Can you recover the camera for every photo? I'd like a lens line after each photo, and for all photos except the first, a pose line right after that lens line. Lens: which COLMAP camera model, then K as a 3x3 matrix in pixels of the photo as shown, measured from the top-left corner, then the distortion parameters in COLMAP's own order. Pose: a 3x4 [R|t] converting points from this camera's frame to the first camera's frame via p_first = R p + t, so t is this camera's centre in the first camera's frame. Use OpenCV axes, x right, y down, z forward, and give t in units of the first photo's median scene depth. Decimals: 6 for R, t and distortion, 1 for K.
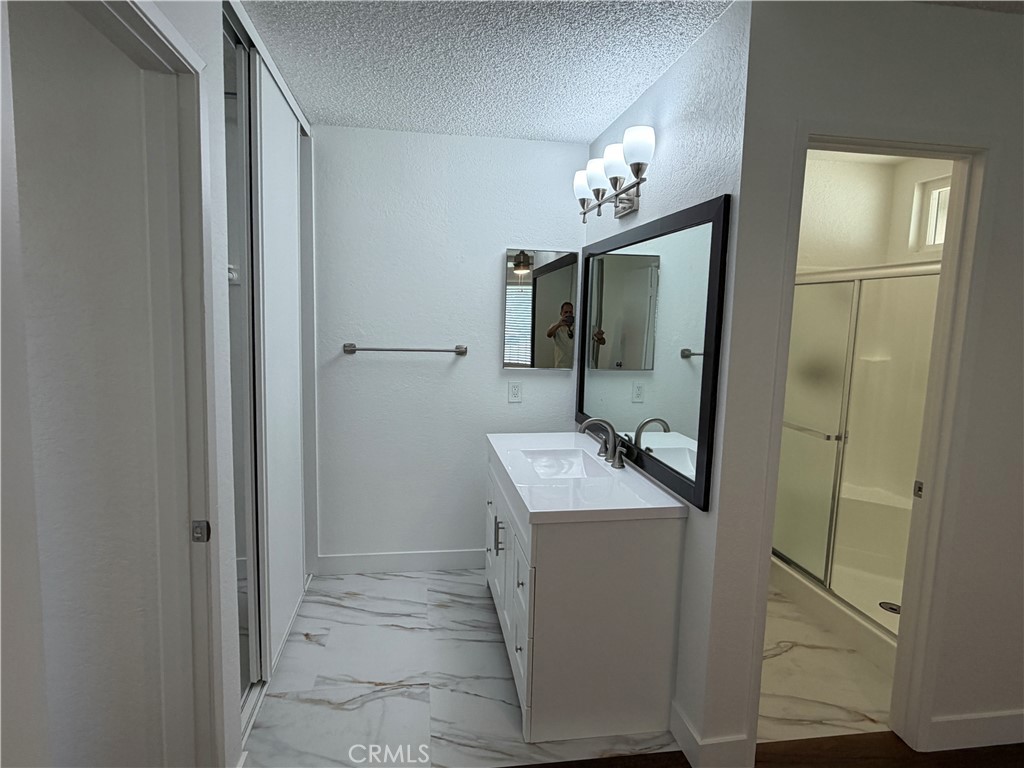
lens RADIAL K [[606.0, 0, 512.8], [0, 606.0, 385.0], [0, 0, 1]] dist [0.013664, 0.004221]
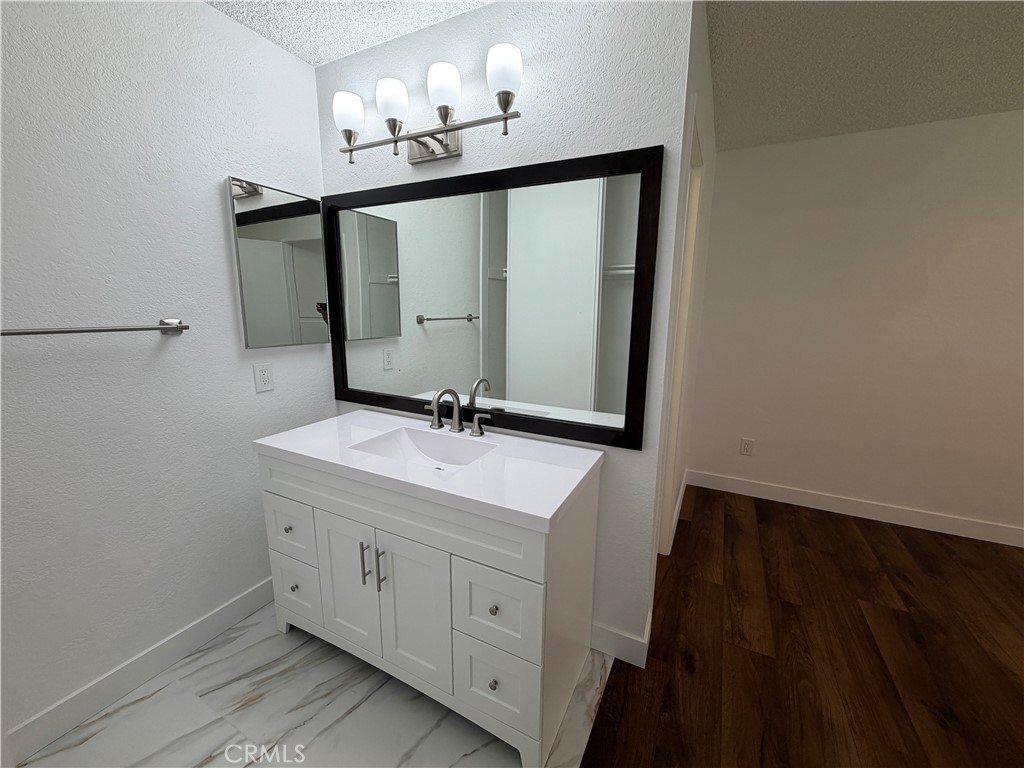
lens RADIAL K [[408.6, 0, 515.7], [0, 408.6, 384.0], [0, 0, 1]] dist [-0.004053, 0.000504]
pose [[0.577275, -0.166702, 0.799352, -0.296689], [0.099964, 0.986003, 0.133436, -0.024039], [-0.810408, 0.002877, 0.585859, 0.580314]]
